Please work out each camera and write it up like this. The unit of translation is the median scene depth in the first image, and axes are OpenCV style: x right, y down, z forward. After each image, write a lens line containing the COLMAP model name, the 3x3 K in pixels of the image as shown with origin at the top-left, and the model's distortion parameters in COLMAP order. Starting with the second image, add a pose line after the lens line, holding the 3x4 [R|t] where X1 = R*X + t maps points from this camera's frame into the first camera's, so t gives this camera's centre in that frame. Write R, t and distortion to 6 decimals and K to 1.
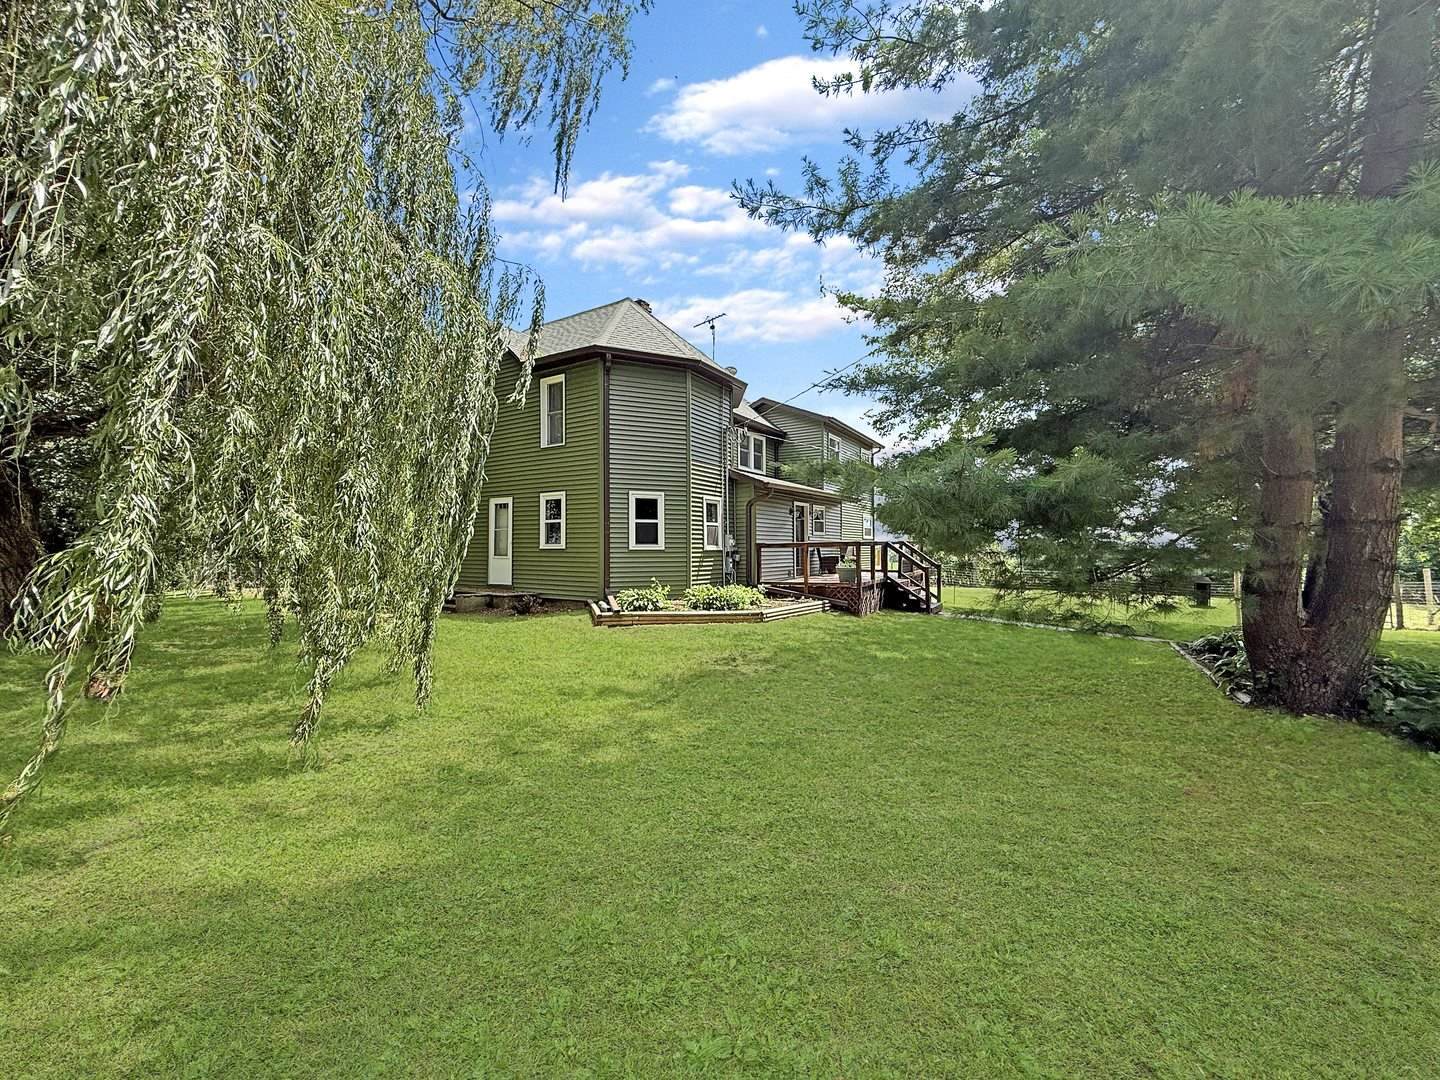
lens RADIAL K [[588.7, 0, 720.0], [0, 588.7, 540.0], [0, 0, 1]] dist [-0.000594, 0.000004]
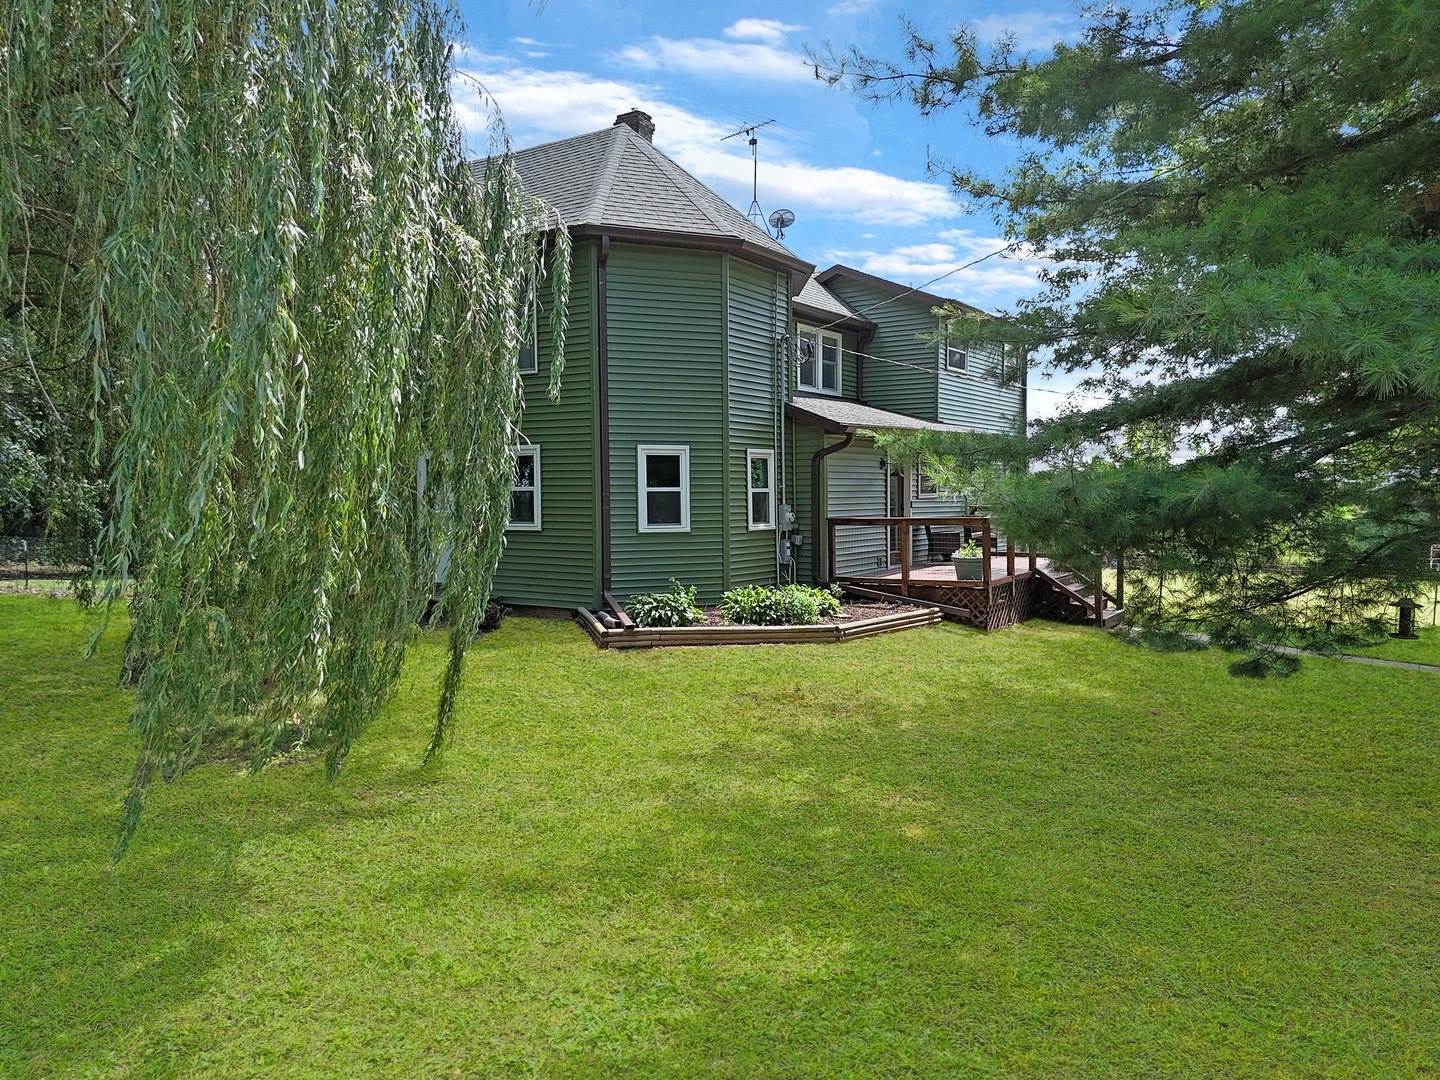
lens RADIAL K [[1069.6, 0, 720.0], [0, 1069.6, 540.0], [0, 0, 1]] dist [0.077418, -0.000599]
pose [[0.999475, -0.001090, -0.032390, -0.021606], [0.002866, 0.998492, 0.054828, -0.040768], [0.032281, -0.054892, 0.997970, -0.205521]]
